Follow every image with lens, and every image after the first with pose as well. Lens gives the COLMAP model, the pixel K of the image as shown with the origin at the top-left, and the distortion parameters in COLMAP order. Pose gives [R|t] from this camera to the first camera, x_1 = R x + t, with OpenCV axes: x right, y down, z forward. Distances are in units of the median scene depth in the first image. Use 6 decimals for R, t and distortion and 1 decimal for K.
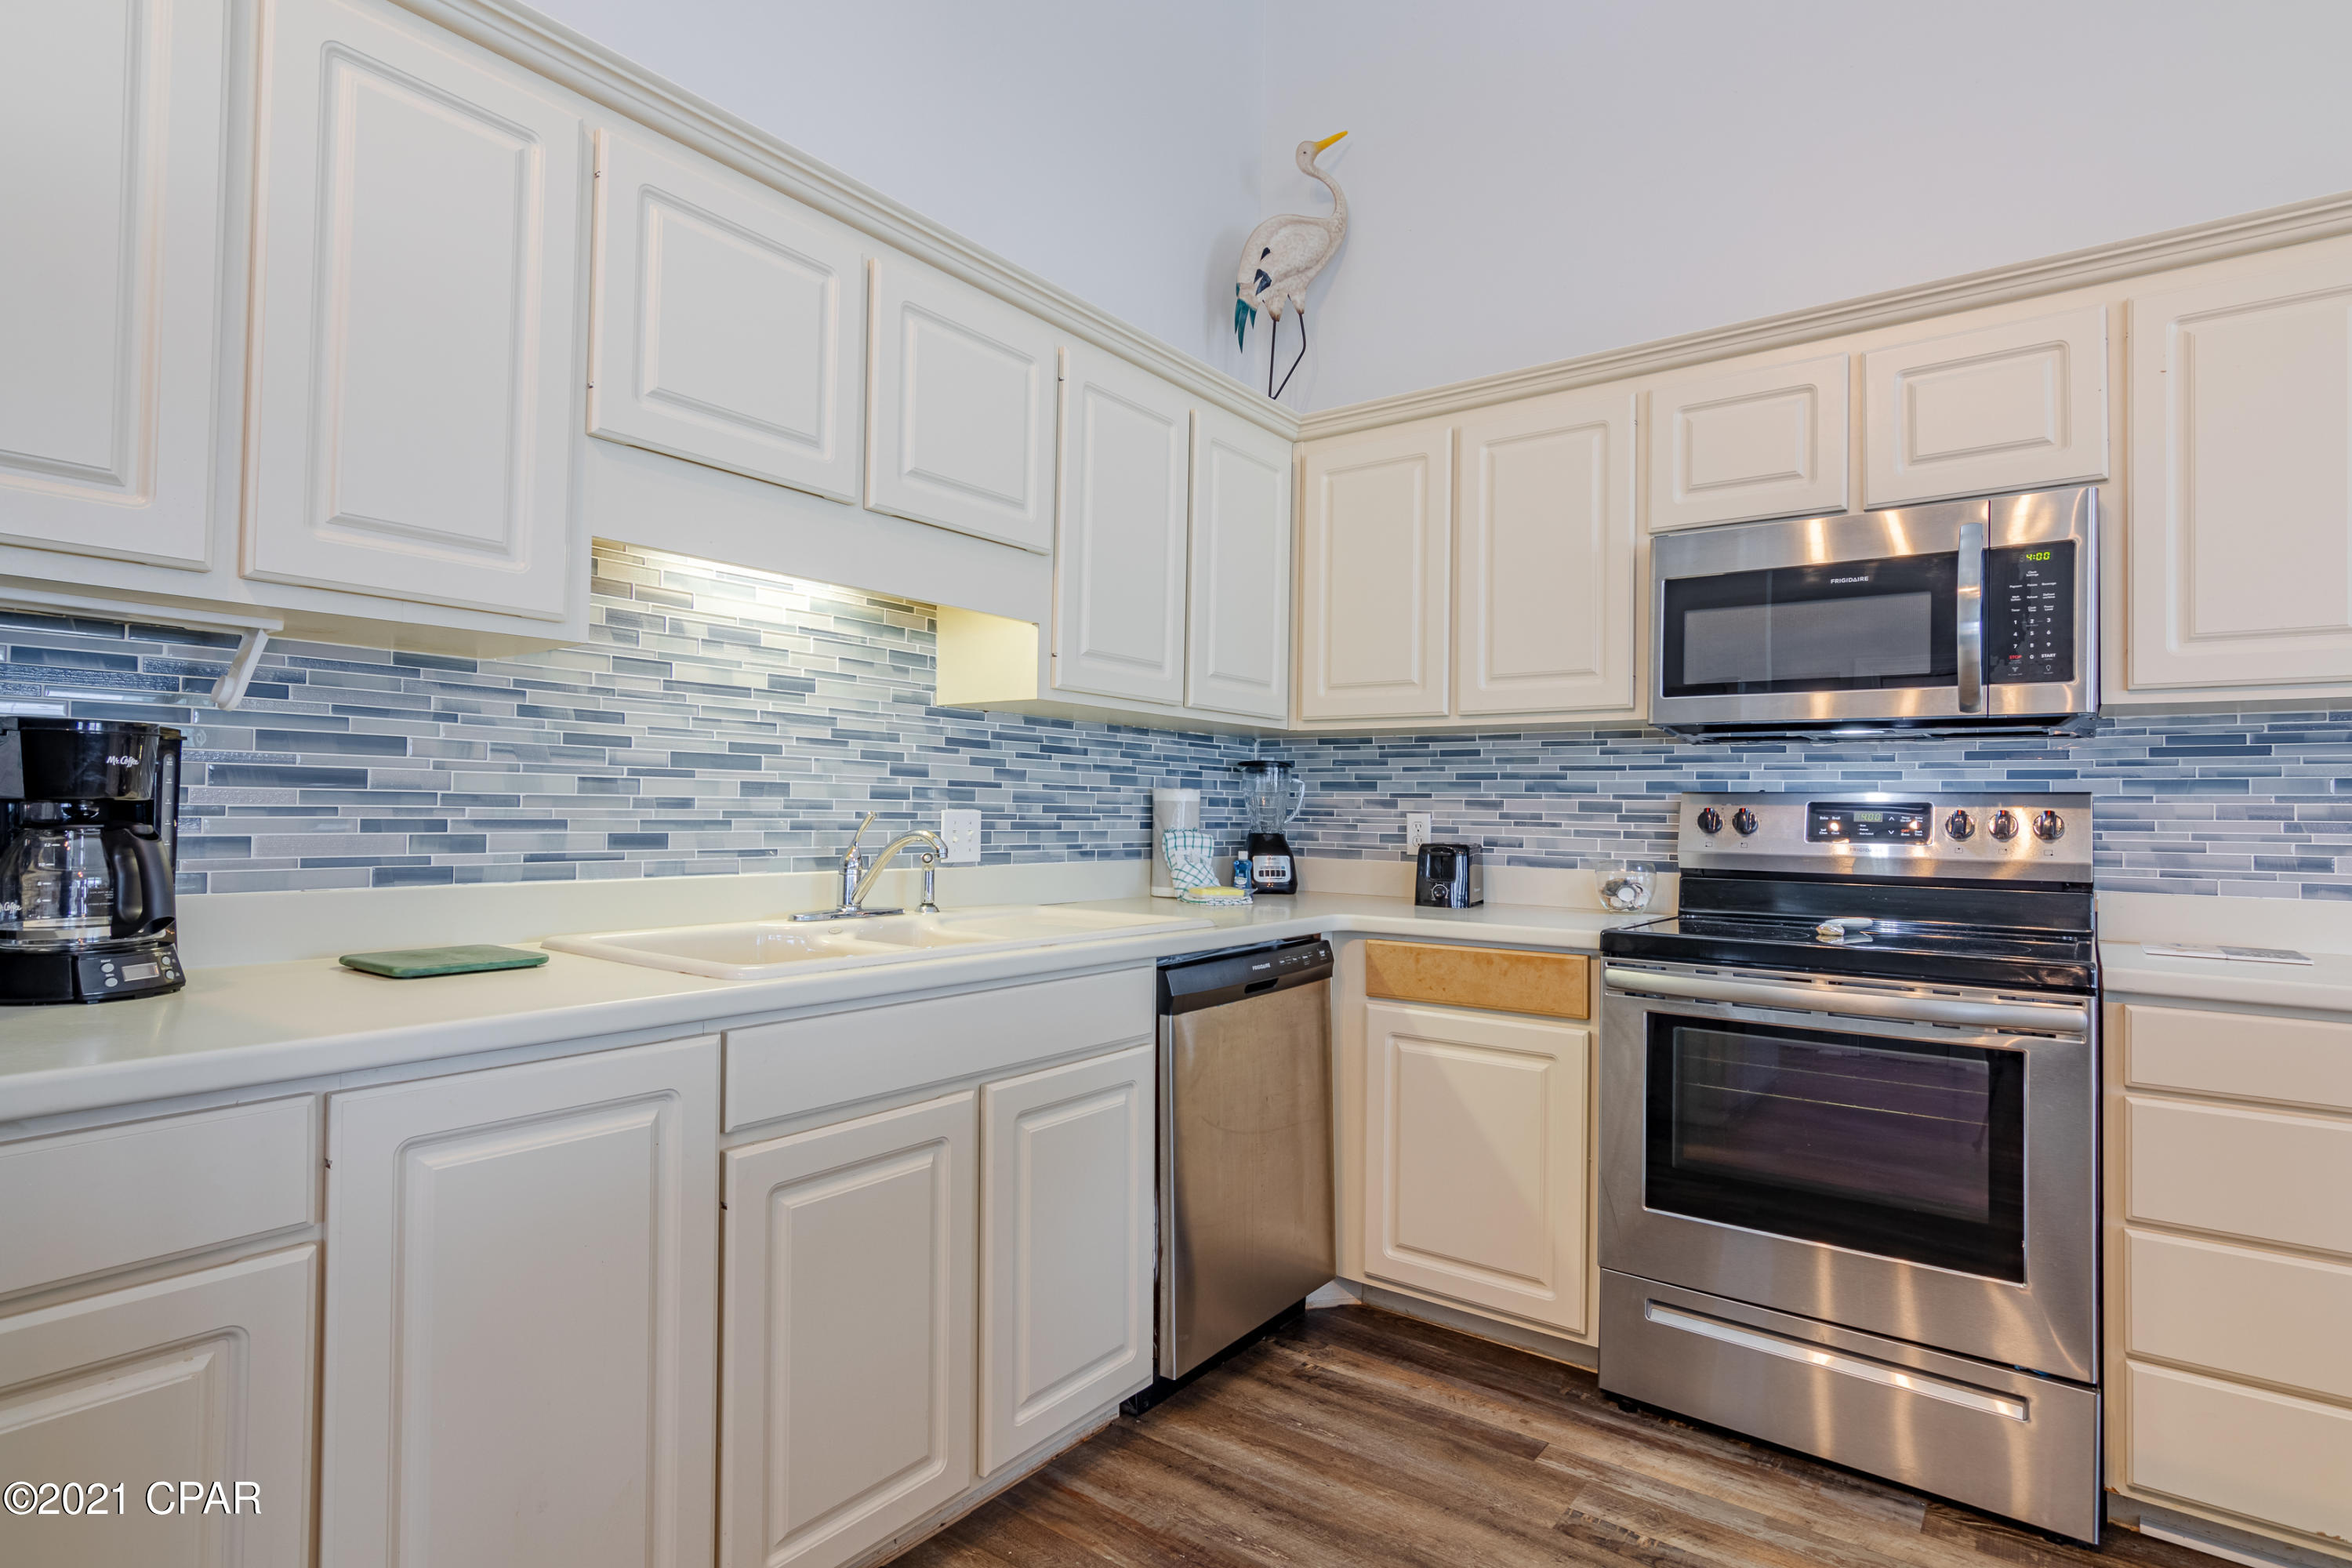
lens RADIAL K [[1201.1, 0, 1159.0], [0, 1201.1, 792.4], [0, 0, 1]] dist [-0.001135, 0.001287]
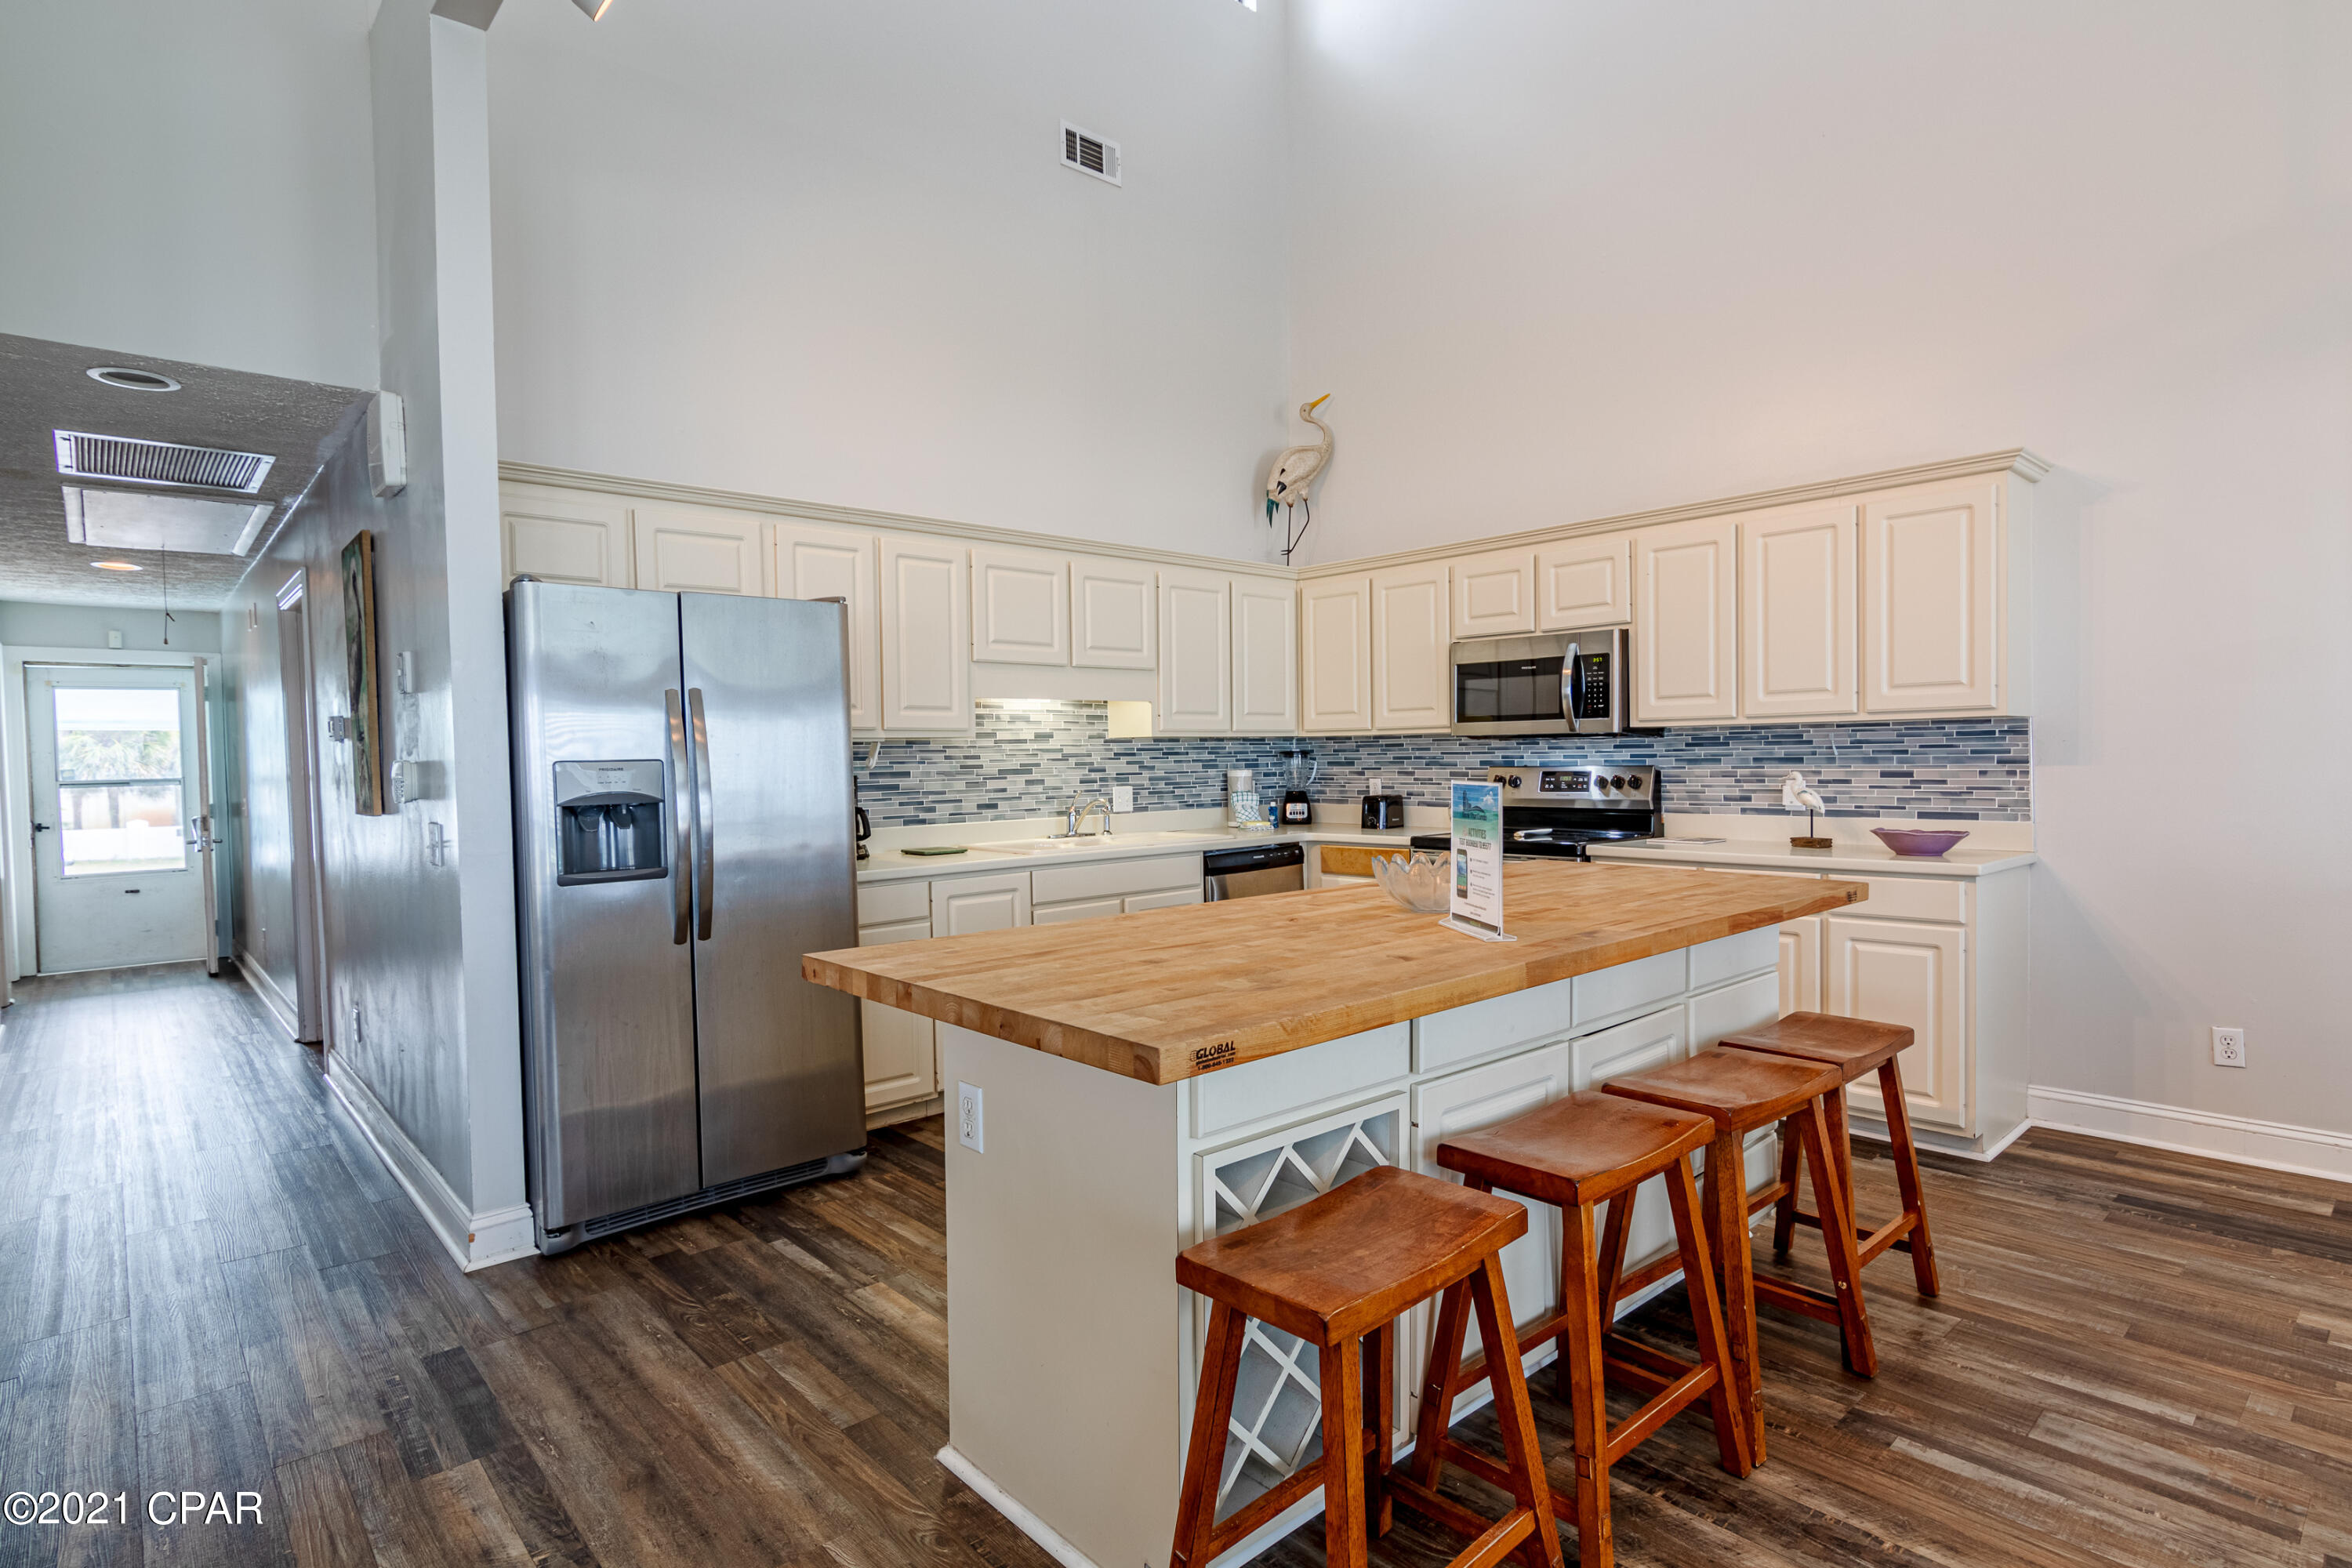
lens RADIAL K [[1188.7, 0, 1153.9], [0, 1188.7, 796.1], [0, 0, 1]] dist [0.003027, 0.000692]
pose [[0.981624, -0.025497, -0.189115, 0.293574], [0.034968, 0.998287, 0.046909, -0.067263], [0.187595, -0.052660, 0.980834, -1.072145]]
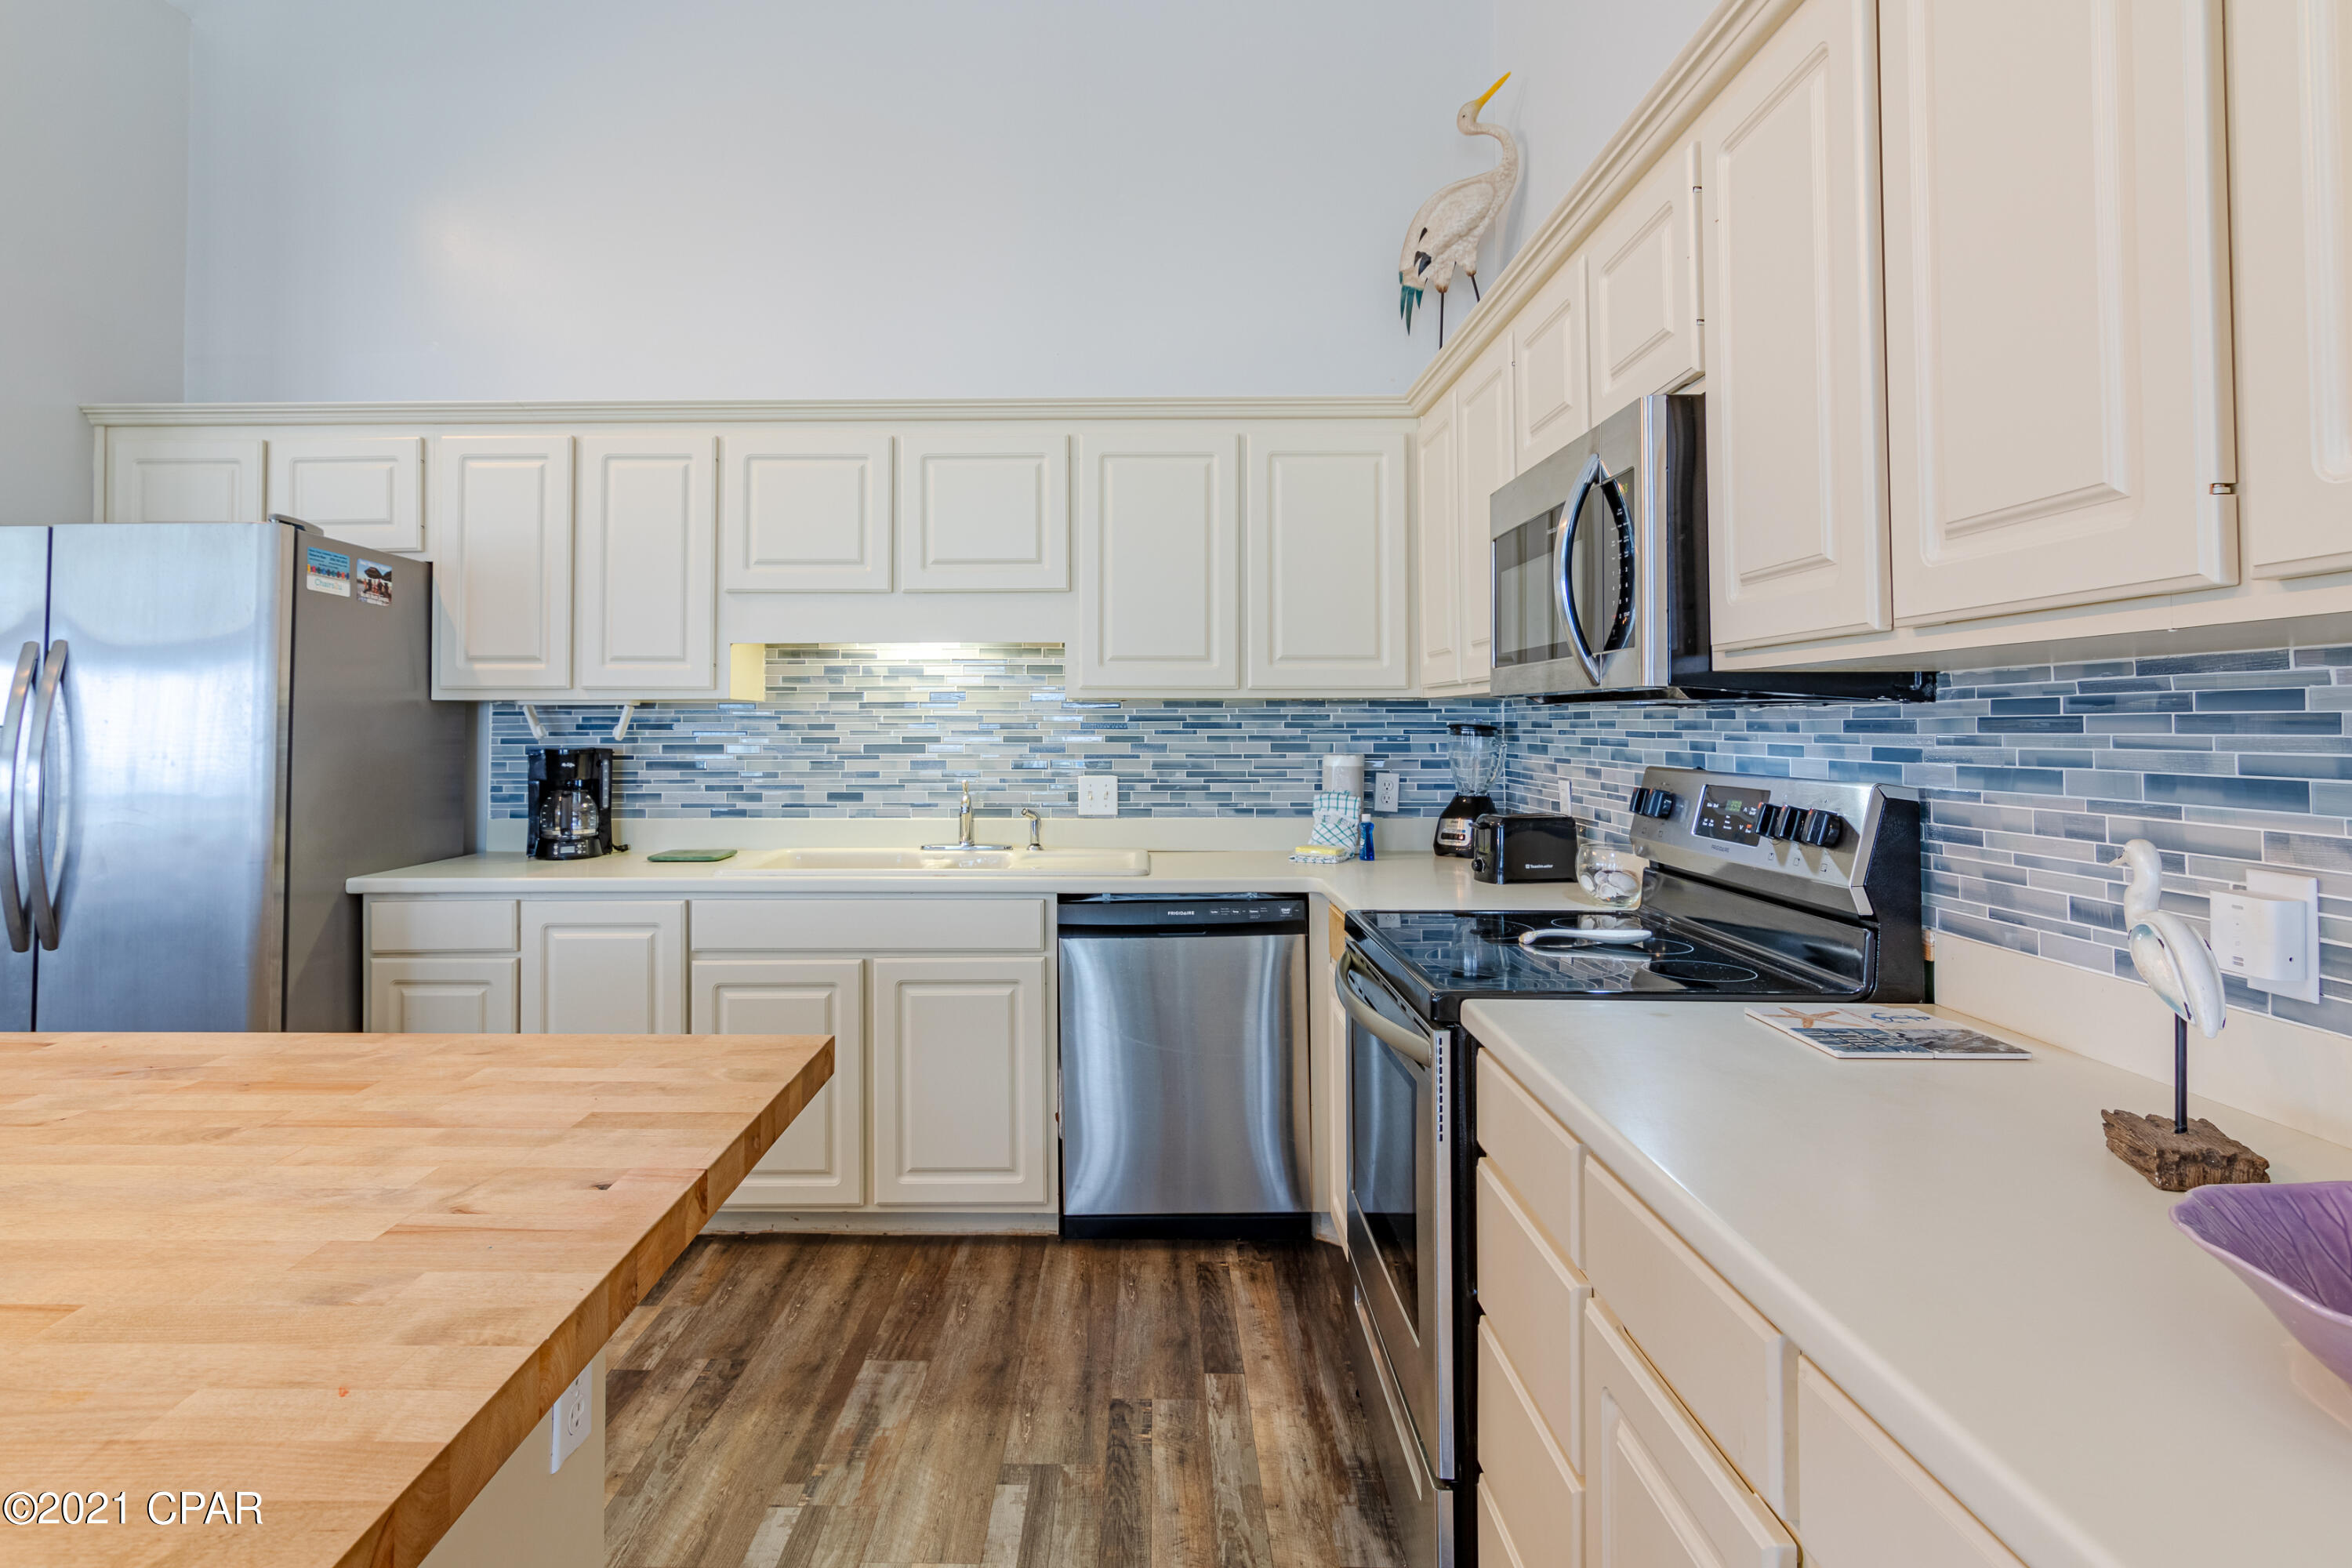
lens RADIAL K [[1224.5, 0, 1121.4], [0, 1224.5, 697.2], [0, 0, 1]] dist [0.001112, 0.000174]
pose [[0.596779, -0.035154, -0.801635, 0.997700], [0.023973, 0.999375, -0.025978, -0.039020], [0.802048, -0.003715, 0.597249, 0.211379]]
